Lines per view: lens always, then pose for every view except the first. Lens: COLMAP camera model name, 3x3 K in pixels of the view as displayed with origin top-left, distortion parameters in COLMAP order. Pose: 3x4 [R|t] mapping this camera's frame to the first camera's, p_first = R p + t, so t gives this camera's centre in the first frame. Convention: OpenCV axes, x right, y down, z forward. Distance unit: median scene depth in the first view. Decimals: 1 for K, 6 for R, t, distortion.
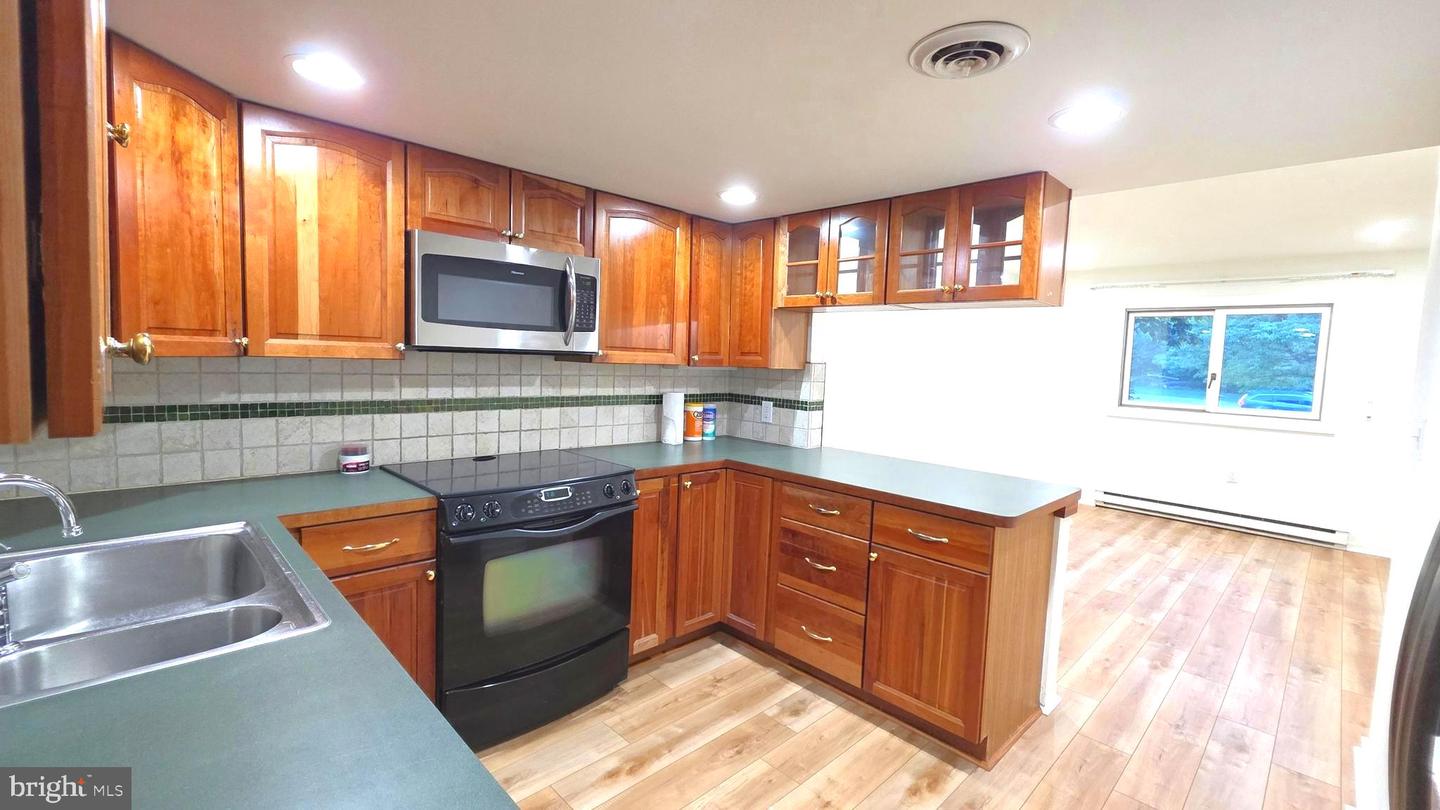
lens RADIAL K [[614.8, 0, 712.6], [0, 614.8, 398.1], [0, 0, 1]] dist [0.002804, 0.000154]
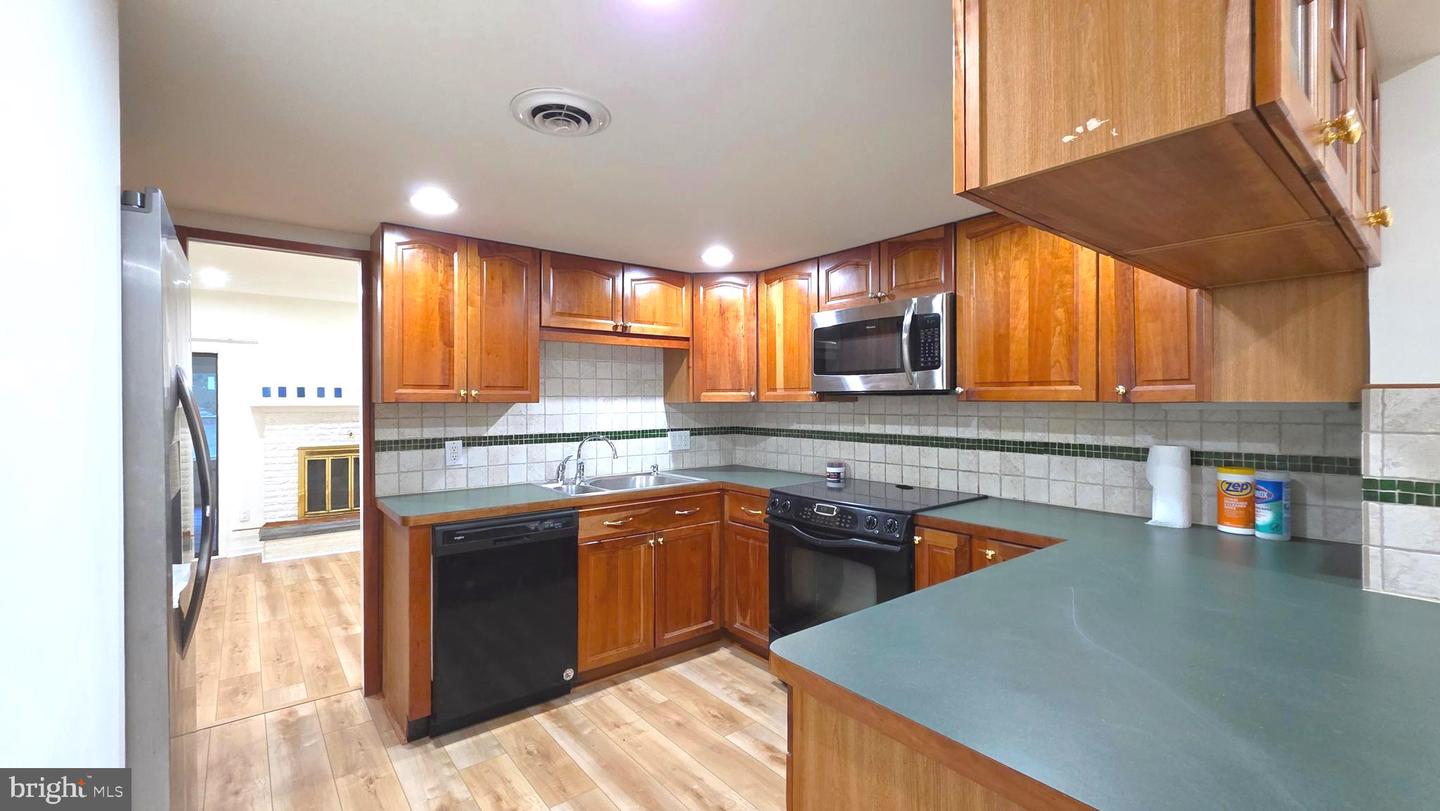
lens RADIAL K [[586.1, 0, 718.5], [0, 586.1, 401.8], [0, 0, 1]] dist [0.004824, 0.000033]
pose [[-0.097983, -0.037400, -0.994485, 0.753130], [-0.072466, 0.996909, -0.030352, -0.002448], [0.992546, 0.069092, -0.100391, 0.745033]]
